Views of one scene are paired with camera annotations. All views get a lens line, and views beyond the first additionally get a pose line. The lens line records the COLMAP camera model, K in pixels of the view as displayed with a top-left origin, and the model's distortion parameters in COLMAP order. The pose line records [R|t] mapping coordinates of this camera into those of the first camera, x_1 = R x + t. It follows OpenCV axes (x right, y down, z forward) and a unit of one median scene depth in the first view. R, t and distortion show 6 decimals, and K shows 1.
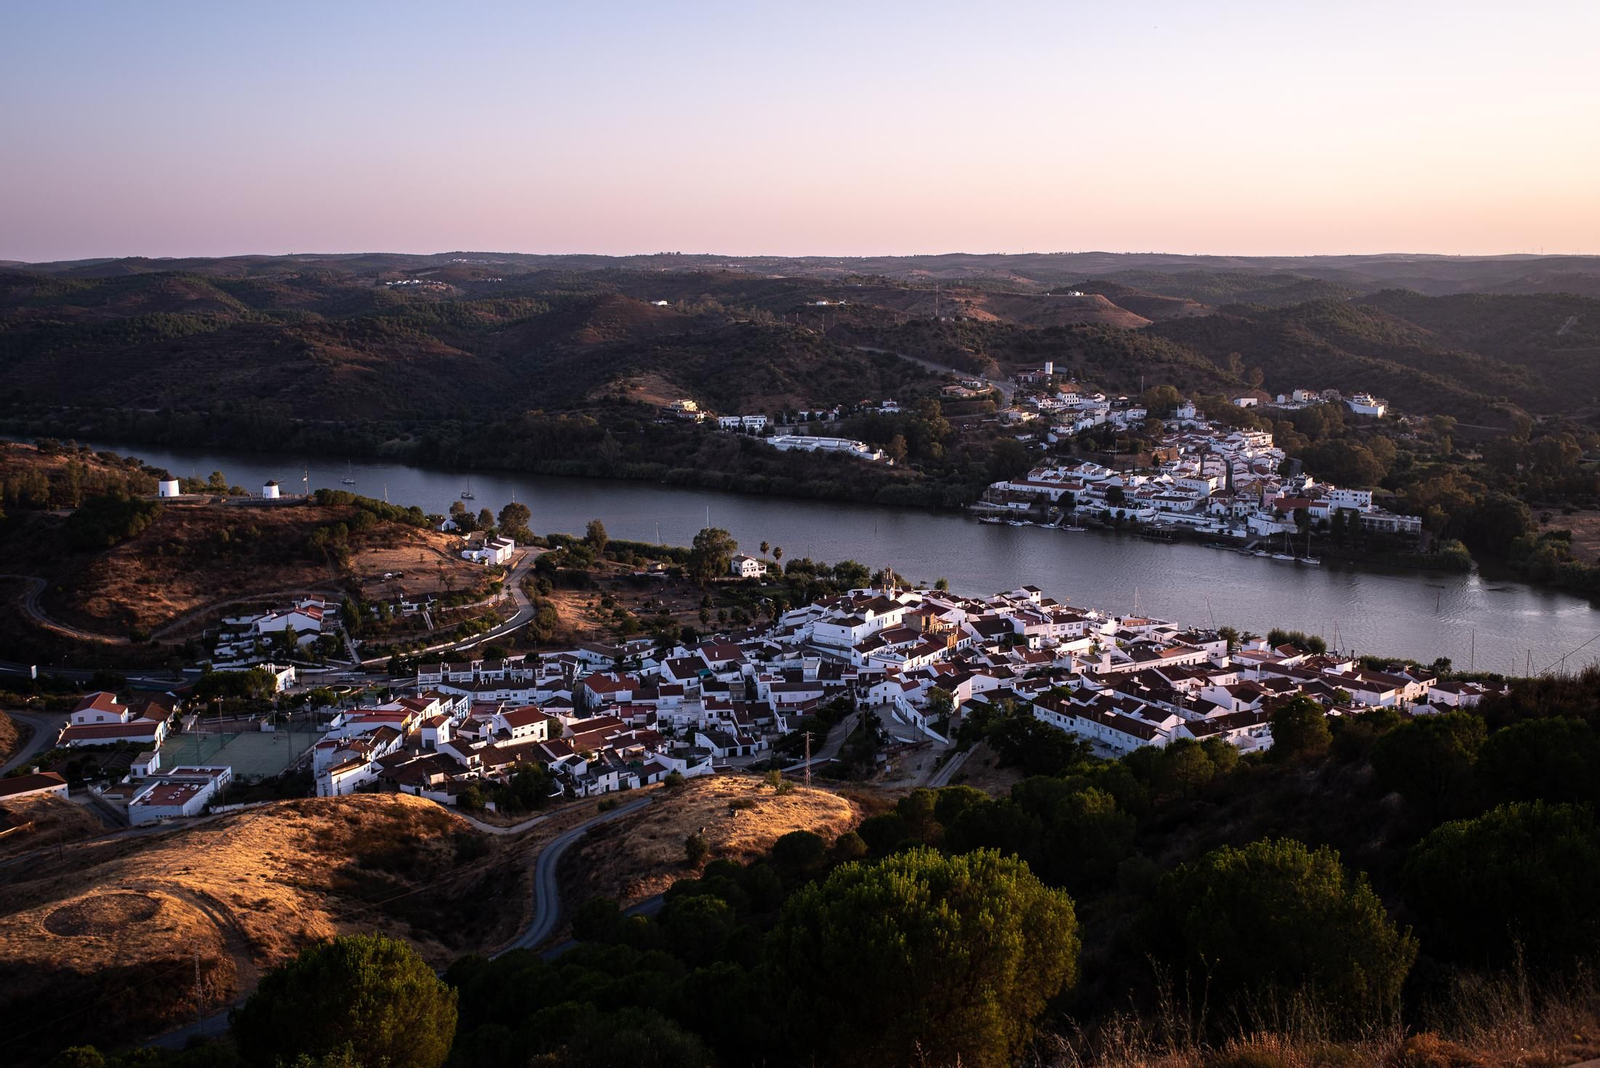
lens RADIAL K [[1544.6, 0, 800.0], [0, 1544.6, 534.0], [0, 0, 1]] dist [0.008617, -0.003453]
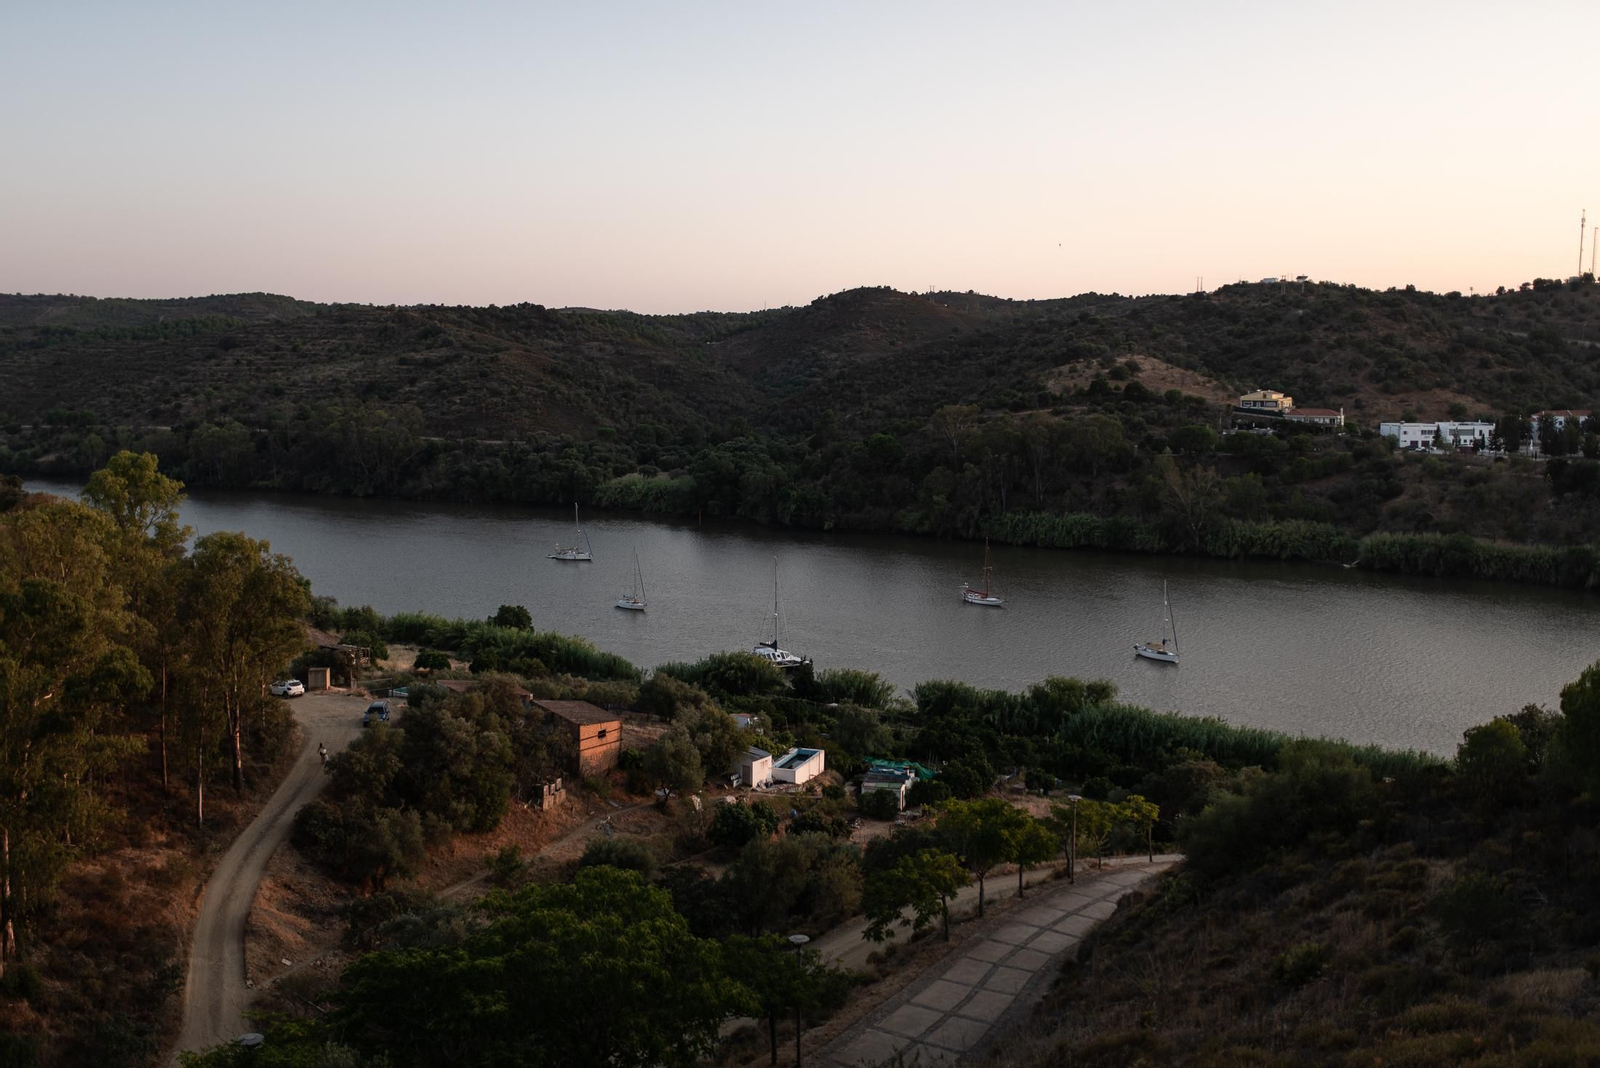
lens RADIAL K [[1544.6, 0, 800.0], [0, 1544.6, 534.0], [0, 0, 1]] dist [0.008617, -0.003453]
pose [[0.998502, 0.012456, -0.053281, -0.168235], [-0.015671, 0.998054, -0.060359, -0.012545], [0.052425, 0.061103, 0.996754, 0.475938]]
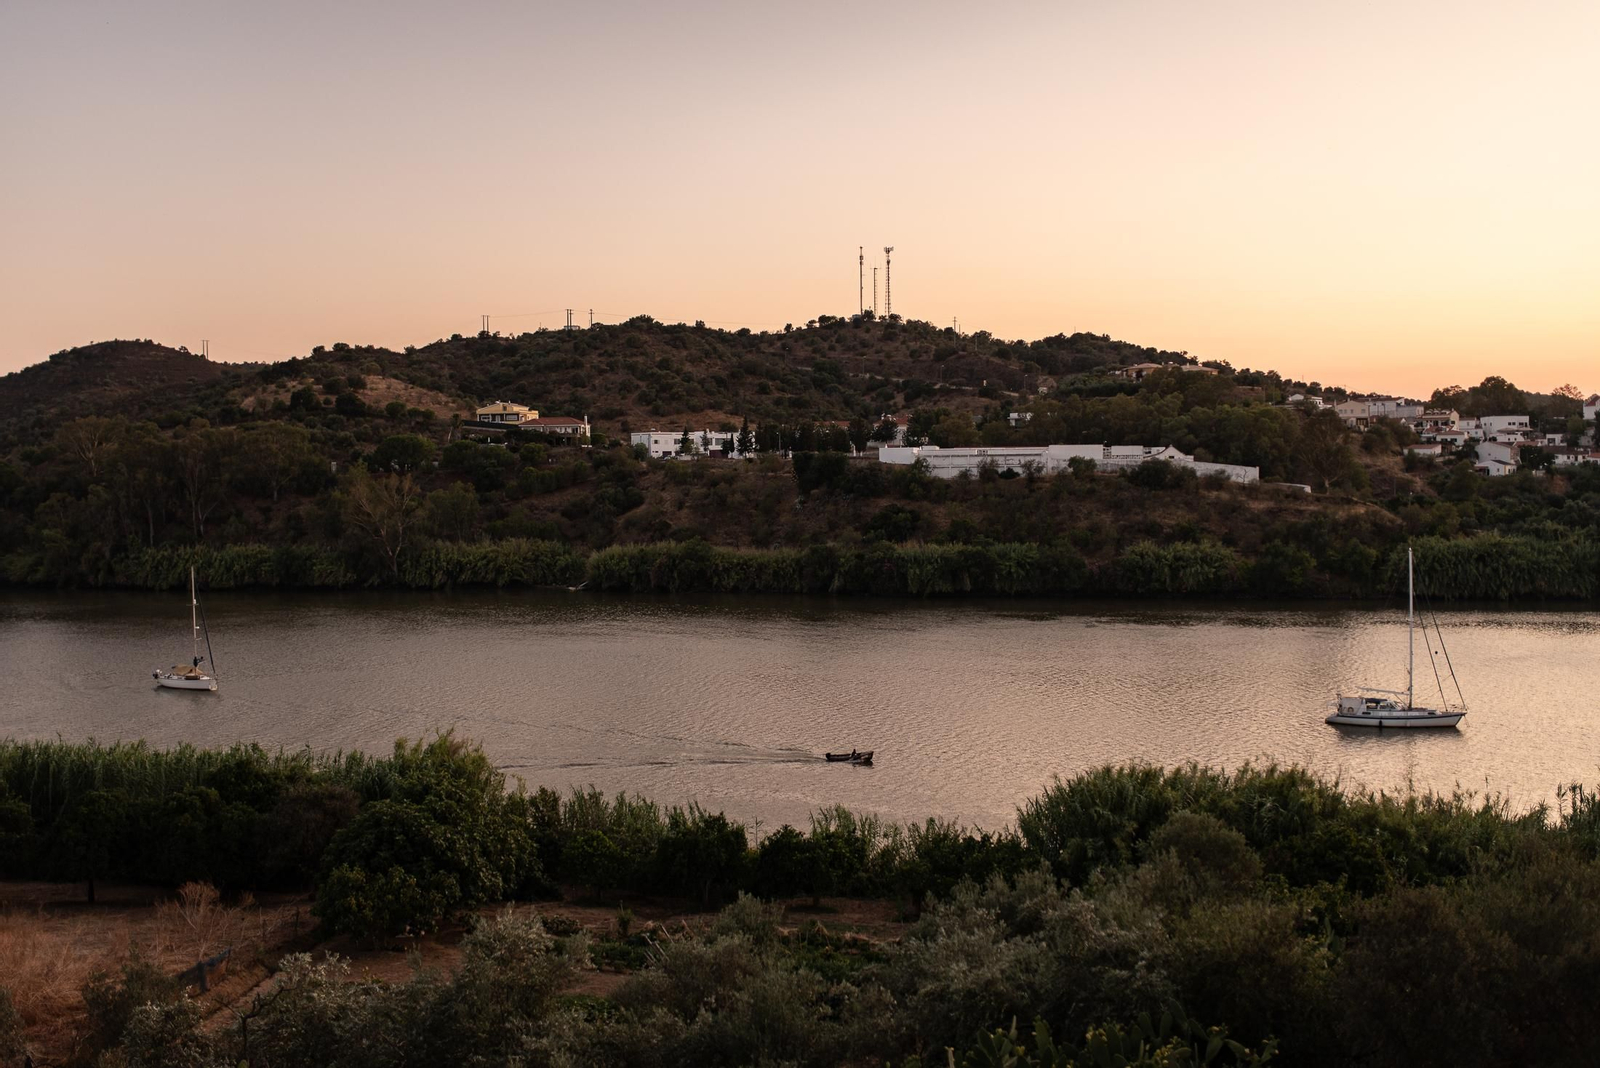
lens RADIAL K [[1544.6, 0, 800.0], [0, 1544.6, 534.0], [0, 0, 1]] dist [0.008617, -0.003453]
pose [[0.944800, -0.022878, 0.326847, -0.119886], [0.066000, 0.990400, -0.121460, -0.002052], [-0.320930, 0.136327, 0.937240, 0.546477]]
